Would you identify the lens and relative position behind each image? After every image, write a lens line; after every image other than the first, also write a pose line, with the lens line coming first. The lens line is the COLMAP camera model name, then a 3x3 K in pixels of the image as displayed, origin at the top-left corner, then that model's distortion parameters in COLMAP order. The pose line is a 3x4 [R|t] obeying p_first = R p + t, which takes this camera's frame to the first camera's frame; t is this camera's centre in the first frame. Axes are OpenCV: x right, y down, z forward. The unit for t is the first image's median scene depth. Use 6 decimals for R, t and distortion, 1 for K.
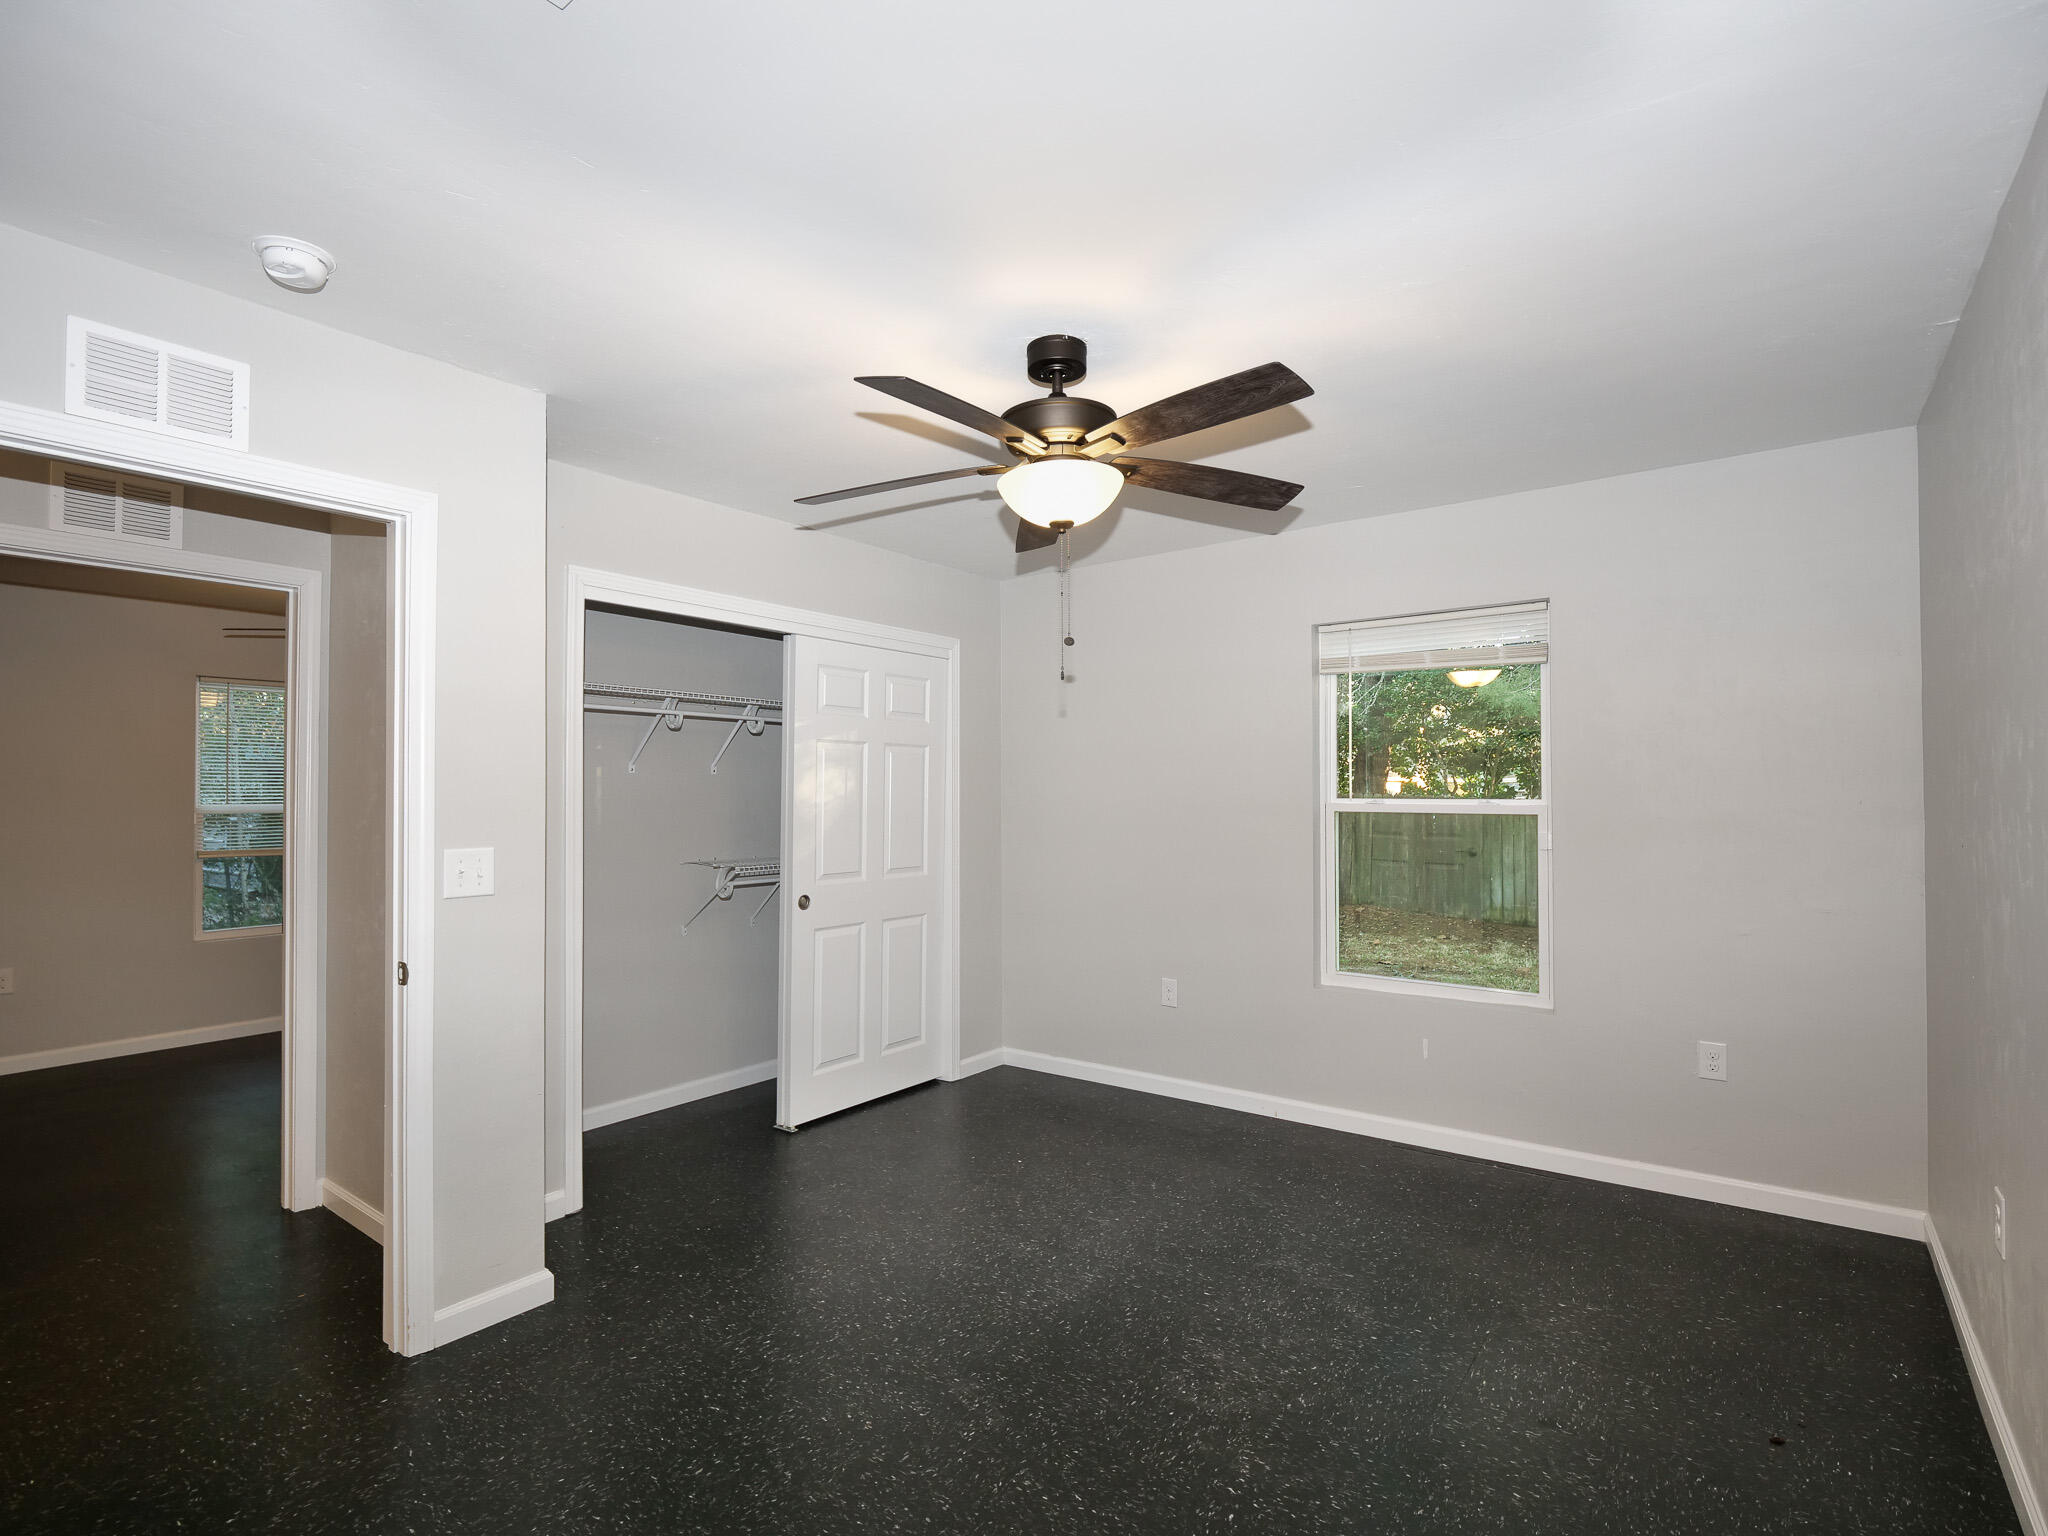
lens RADIAL K [[1007.5, 0, 1029.5], [0, 1007.5, 777.7], [0, 0, 1]] dist [-0.000661, -0.008422]
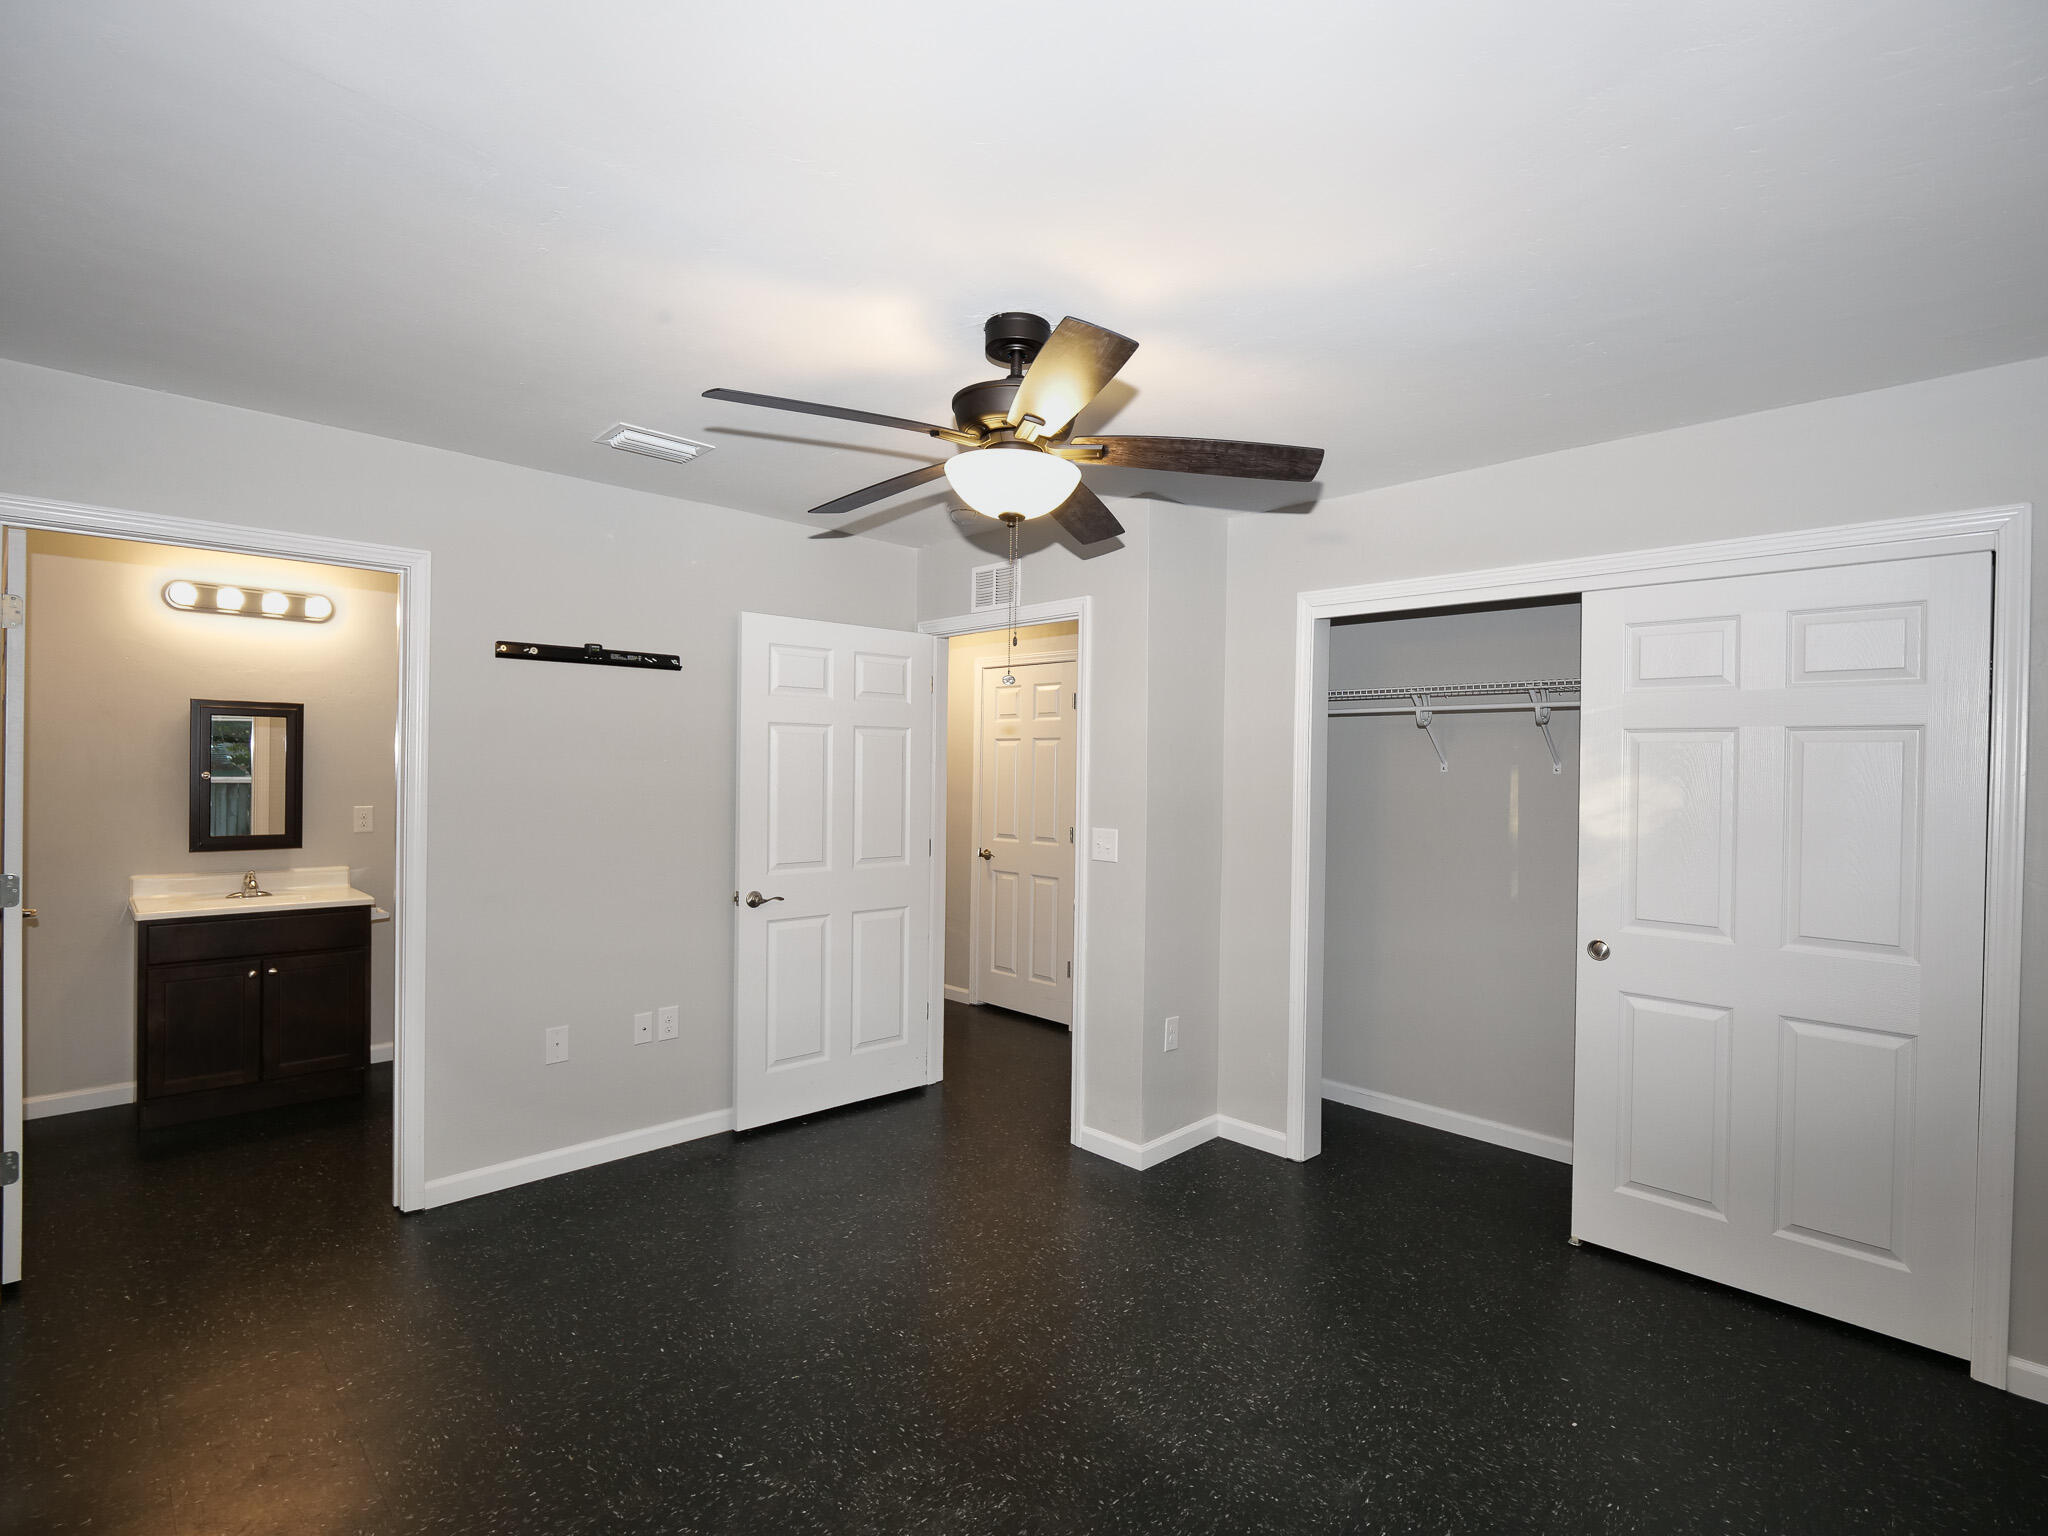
lens RADIAL K [[1007.5, 0, 1029.5], [0, 1007.5, 777.7], [0, 0, 1]] dist [-0.000661, -0.008422]
pose [[-0.159448, 0.010797, -0.987147, 0.912885], [0.003205, 0.999941, 0.010420, -0.020349], [0.987201, -0.001502, -0.159473, 1.118985]]
